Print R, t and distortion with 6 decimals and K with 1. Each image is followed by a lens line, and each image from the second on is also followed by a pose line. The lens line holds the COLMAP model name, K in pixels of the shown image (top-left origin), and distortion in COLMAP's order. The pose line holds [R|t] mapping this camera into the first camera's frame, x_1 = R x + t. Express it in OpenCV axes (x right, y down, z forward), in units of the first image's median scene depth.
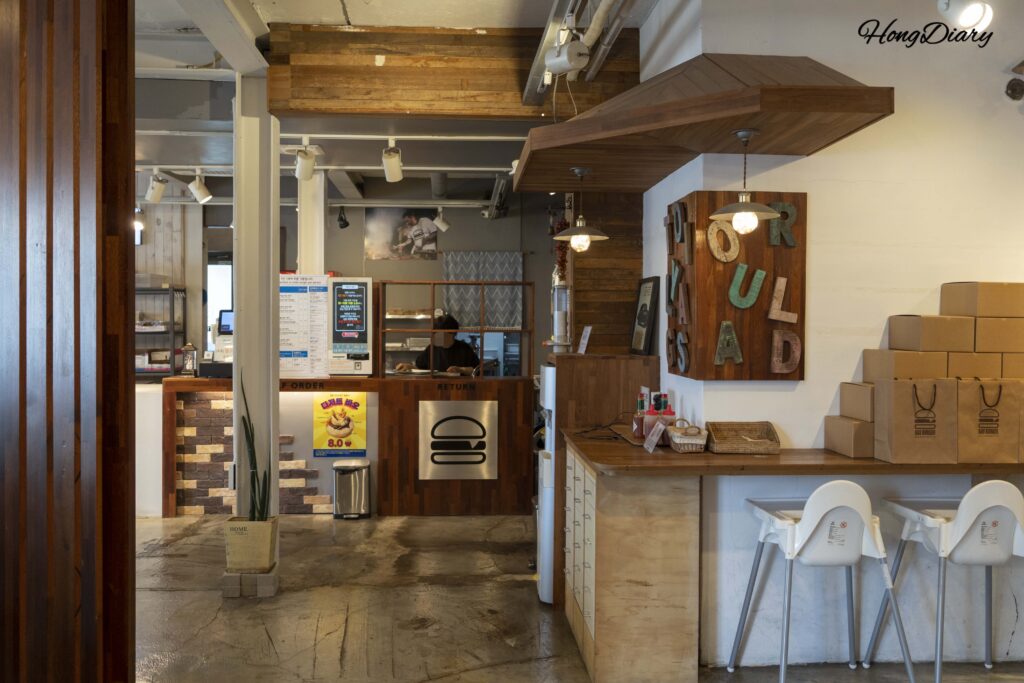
lens RADIAL K [[899.3, 0, 512.4], [0, 899.3, 342.3], [0, 0, 1]] dist [0.008903, 0.001952]
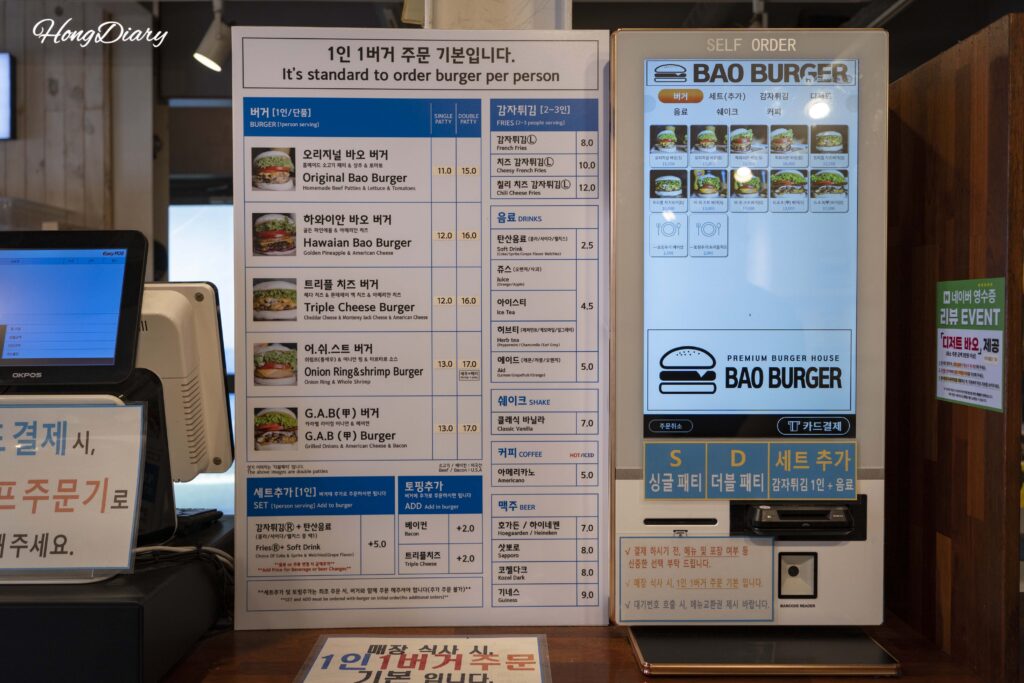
lens RADIAL K [[851.9, 0, 511.4], [0, 851.9, 338.3], [0, 0, 1]] dist [-0.010123, -0.004003]
pose [[0.999109, -0.002033, -0.042145, -0.215076], [0.002119, 0.999996, 0.001980, -0.017072], [0.042141, -0.002068, 0.999110, 0.837357]]
